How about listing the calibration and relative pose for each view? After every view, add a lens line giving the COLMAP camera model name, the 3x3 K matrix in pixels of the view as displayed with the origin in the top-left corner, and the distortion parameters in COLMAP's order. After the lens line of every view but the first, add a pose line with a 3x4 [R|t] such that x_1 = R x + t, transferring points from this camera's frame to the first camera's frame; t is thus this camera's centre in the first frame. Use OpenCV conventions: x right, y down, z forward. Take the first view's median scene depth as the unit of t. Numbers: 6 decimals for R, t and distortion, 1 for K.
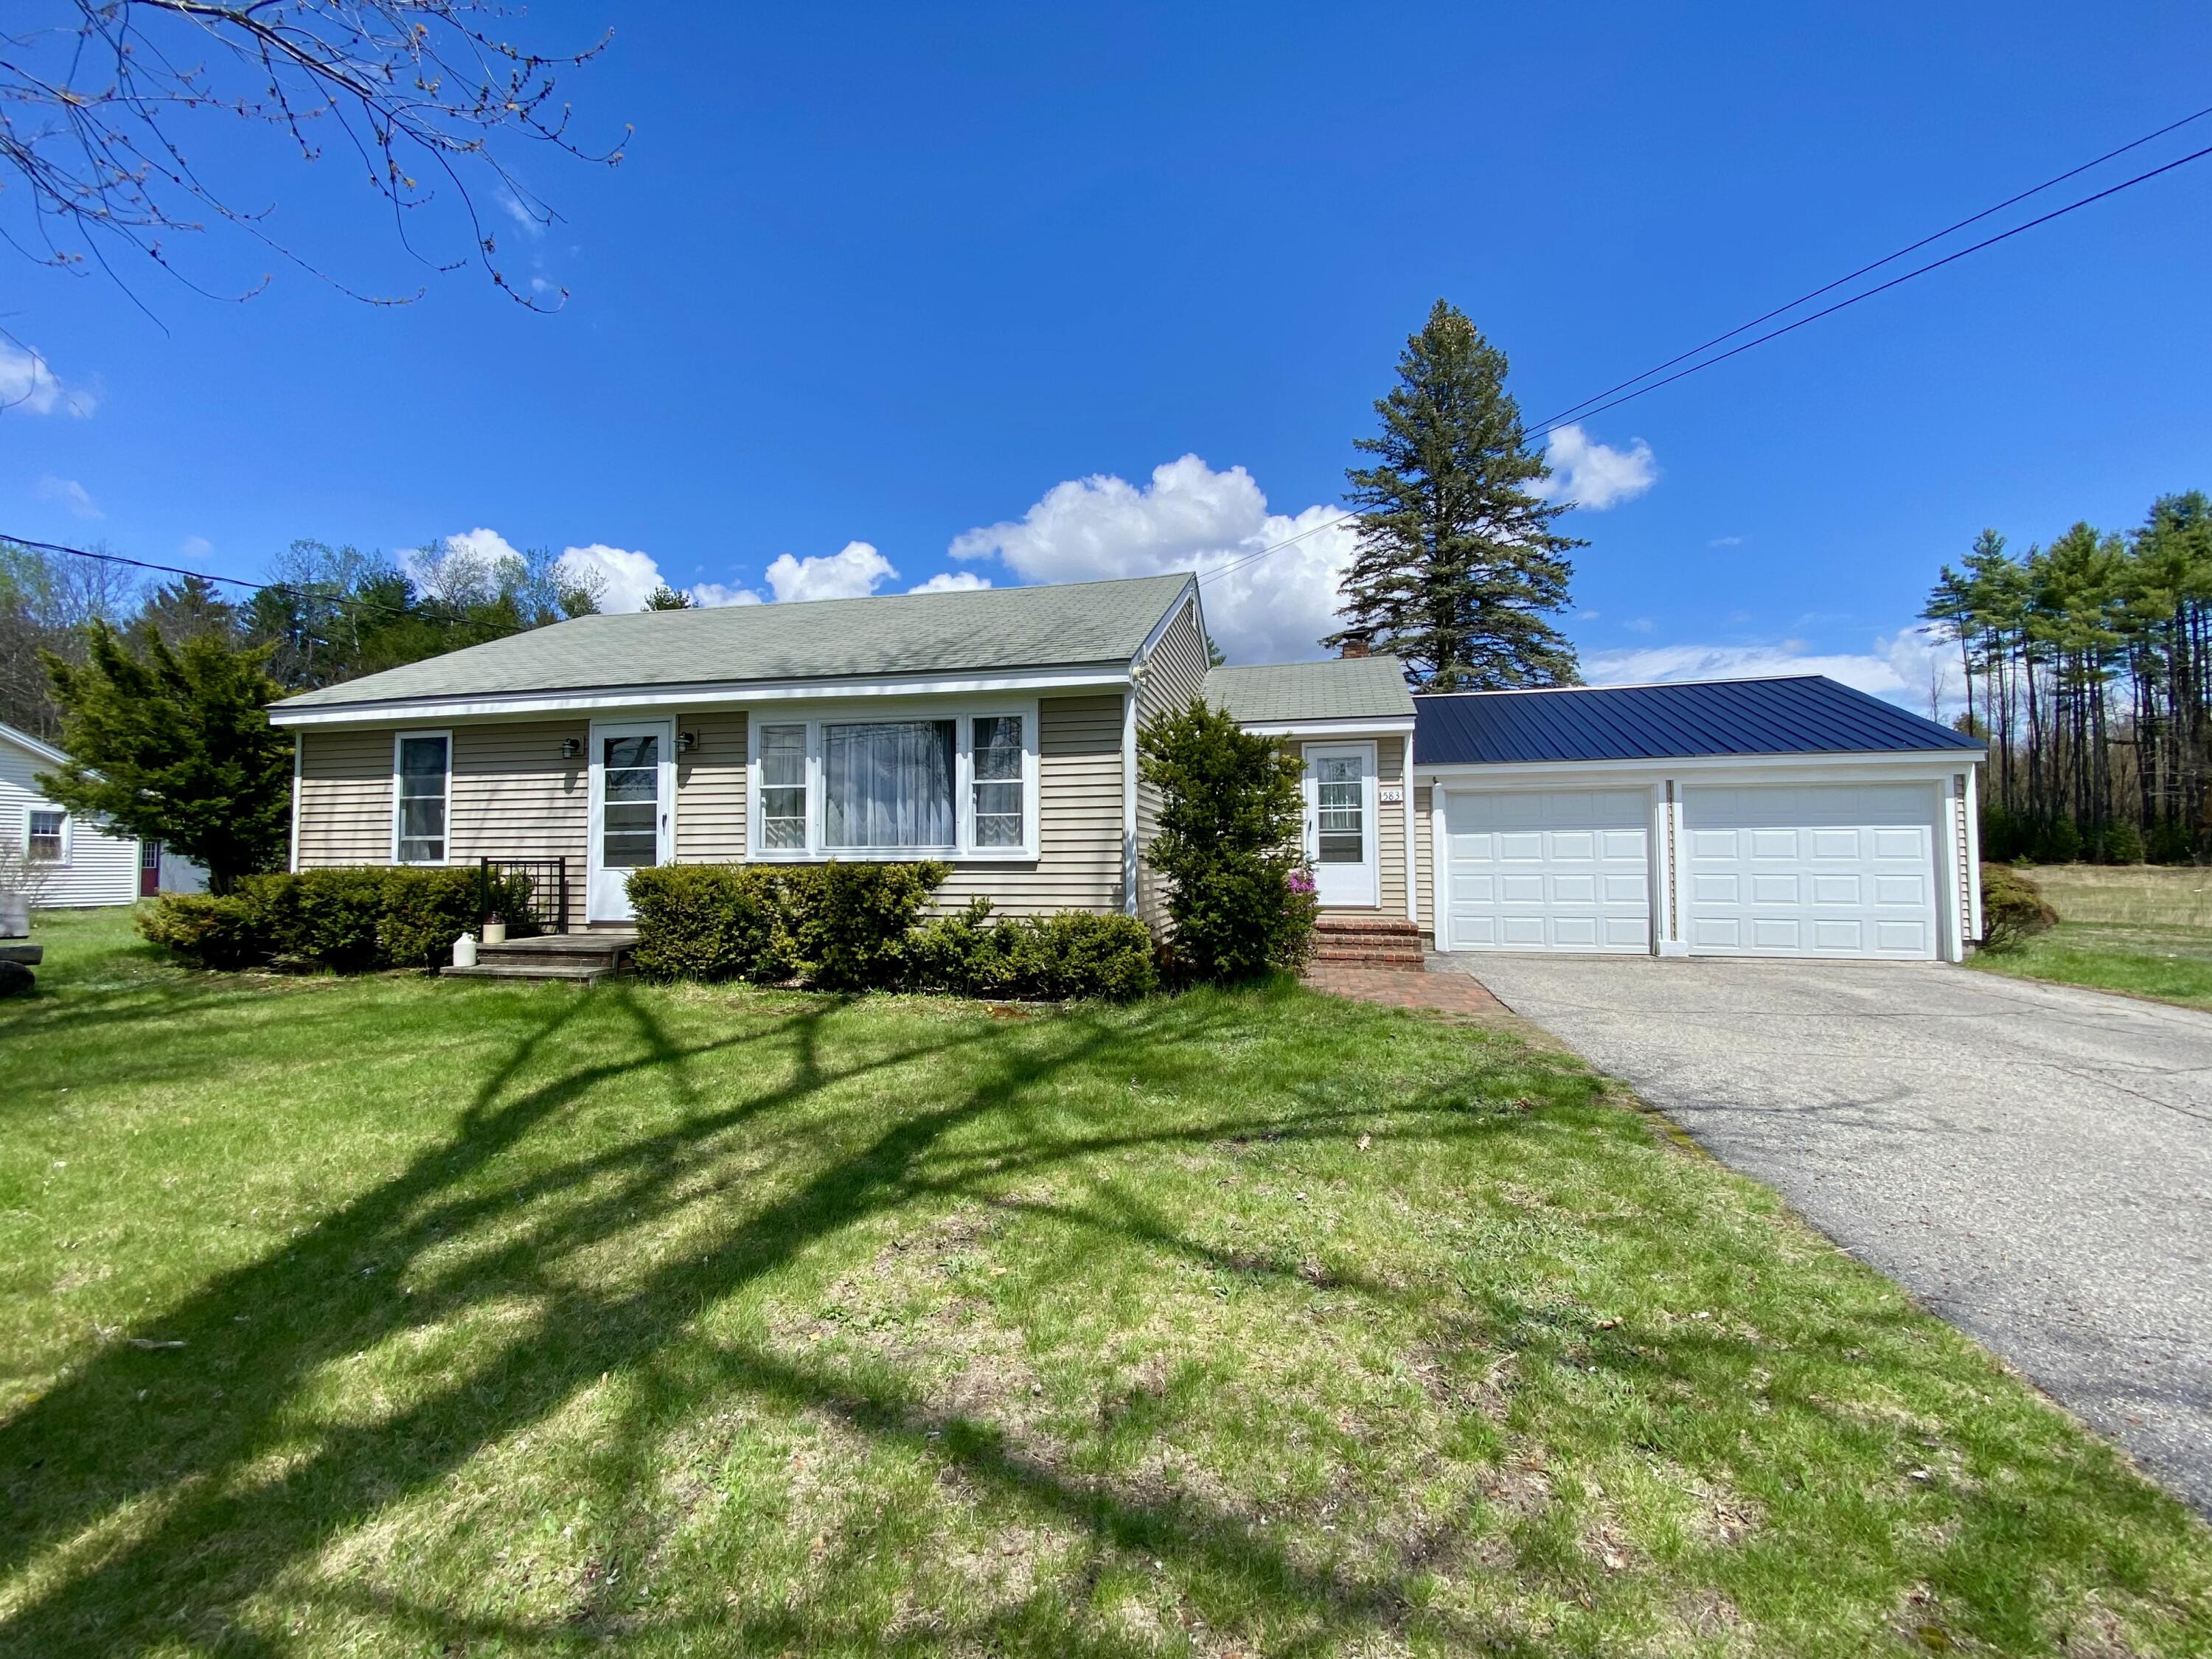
lens RADIAL K [[897.7, 0, 1091.4], [0, 897.7, 830.6], [0, 0, 1]] dist [0.003859, -0.018036]
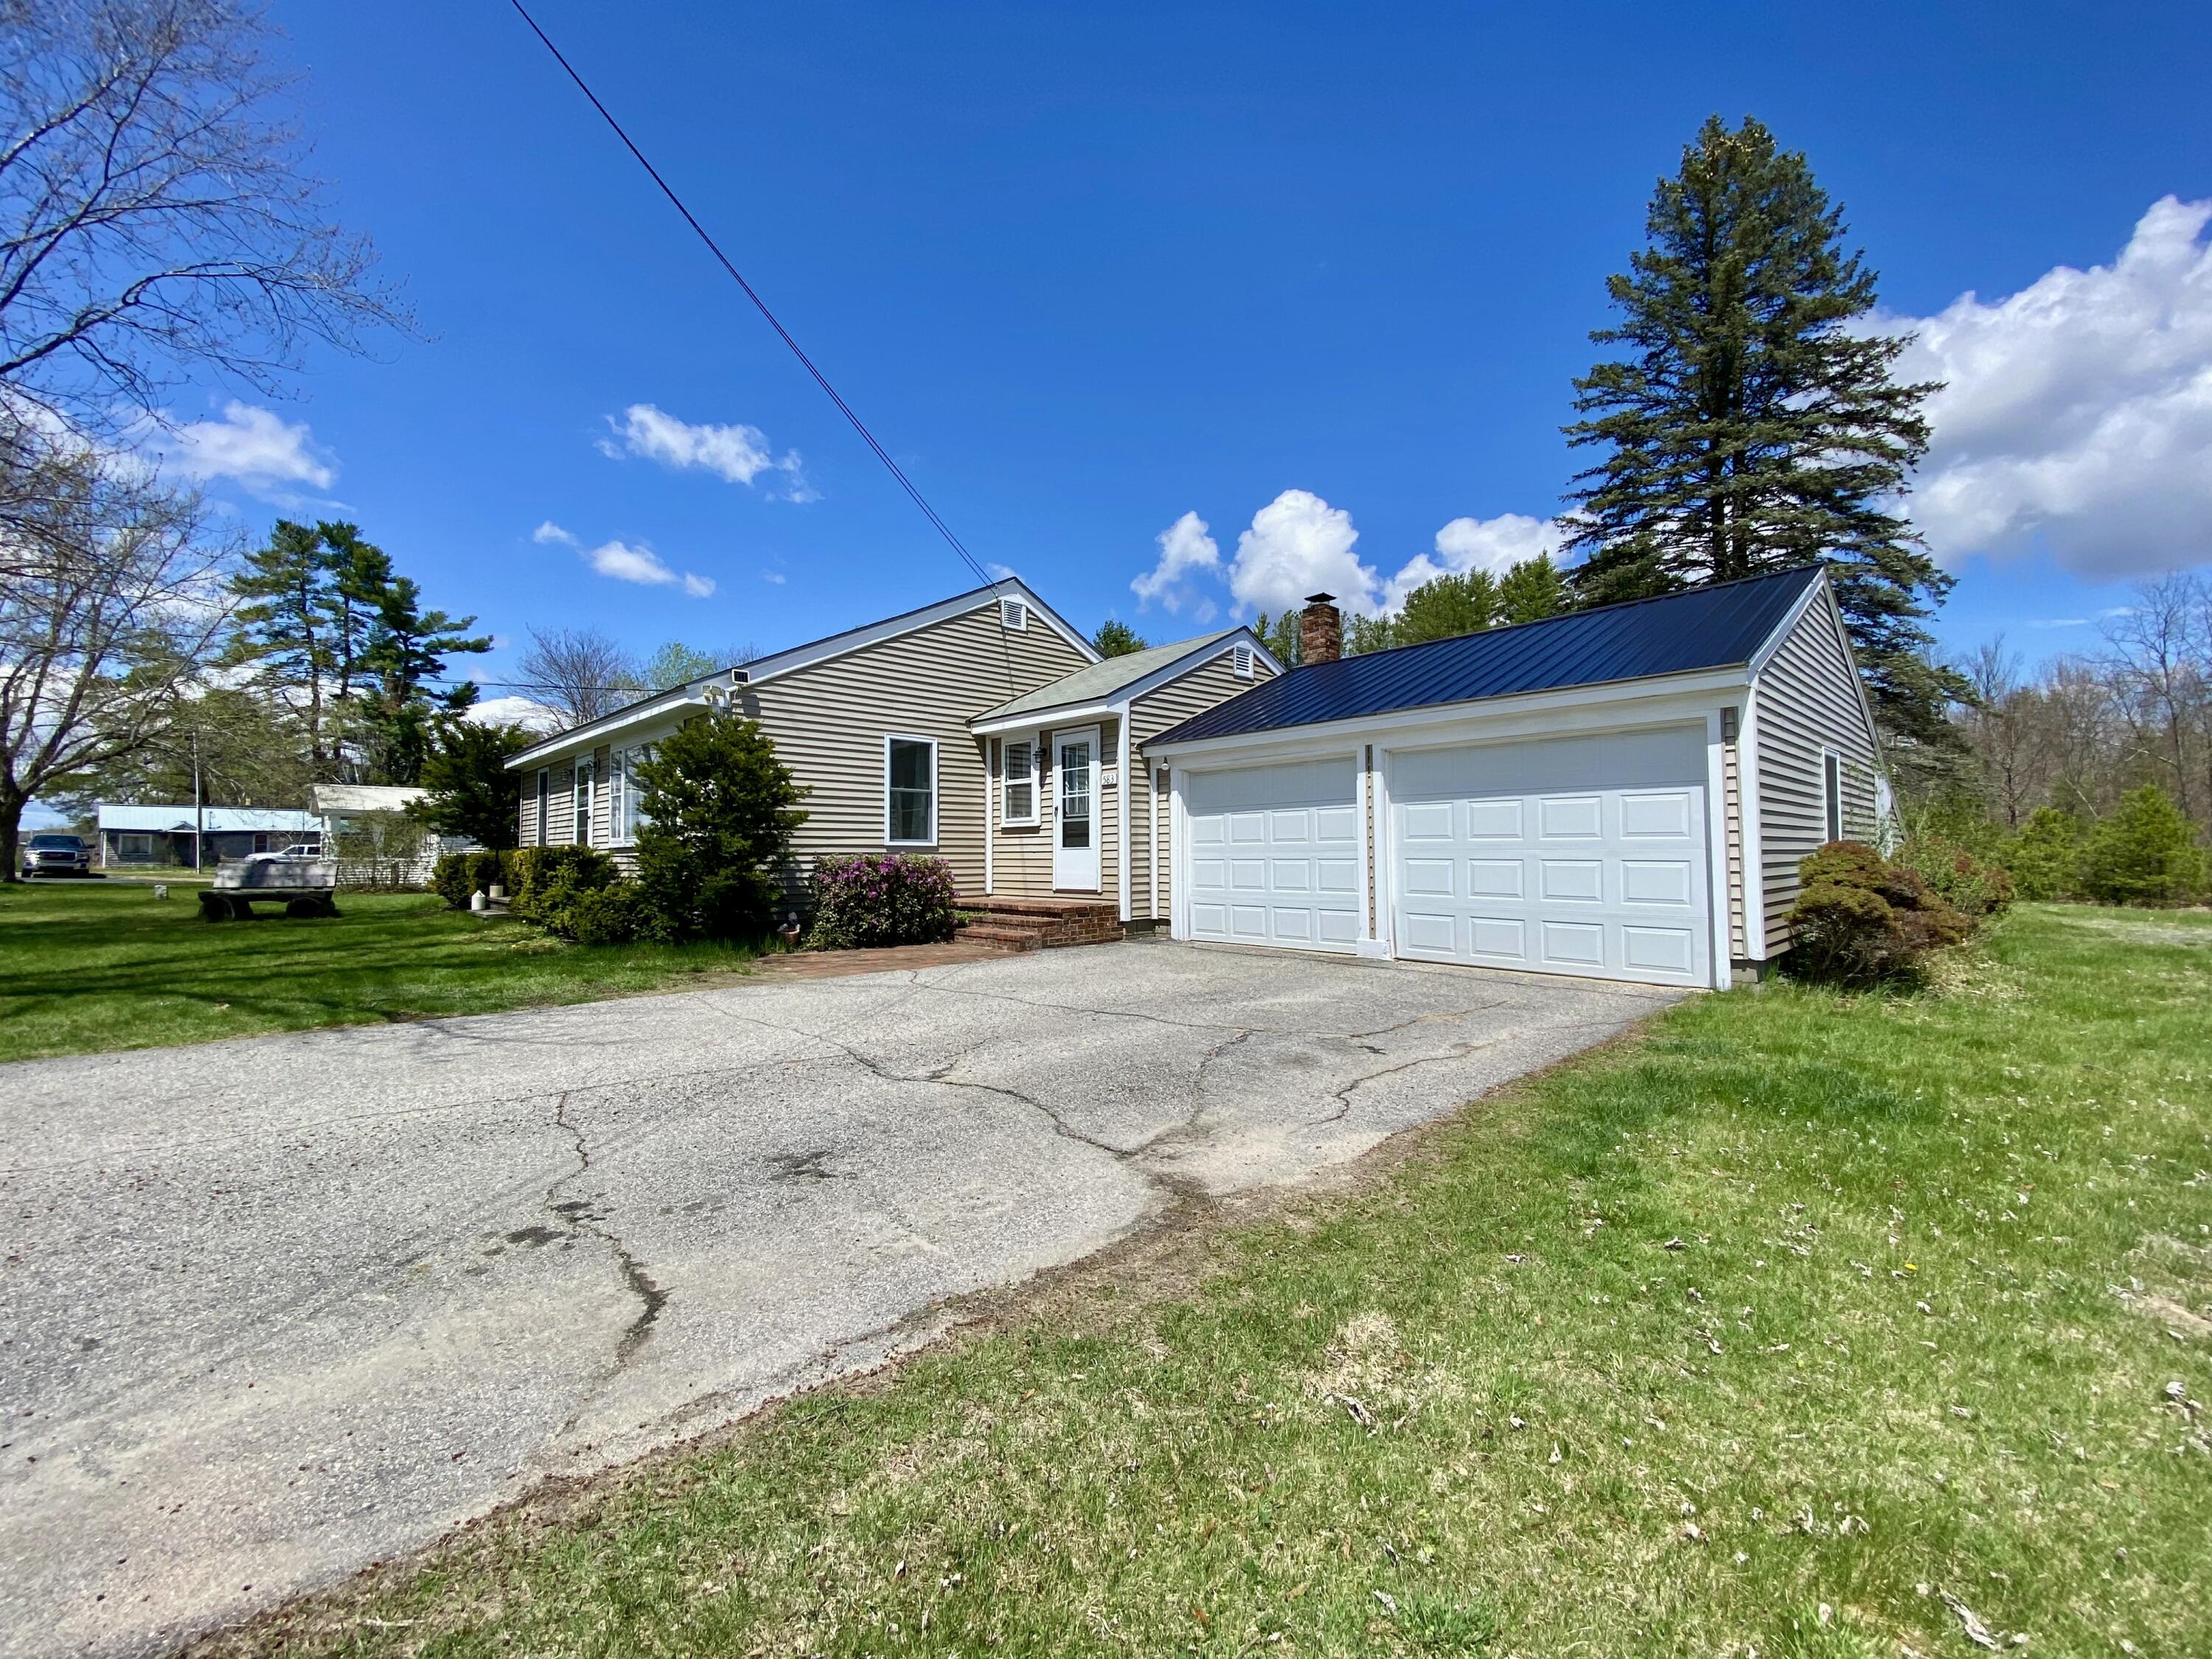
lens RADIAL K [[897.7, 0, 1091.4], [0, 897.7, 830.6], [0, 0, 1]] dist [0.003859, -0.018036]
pose [[0.838246, -0.013947, -0.545114, 0.857621], [0.021261, 0.999749, 0.007114, 0.010528], [0.544877, -0.017553, 0.838332, 0.156156]]
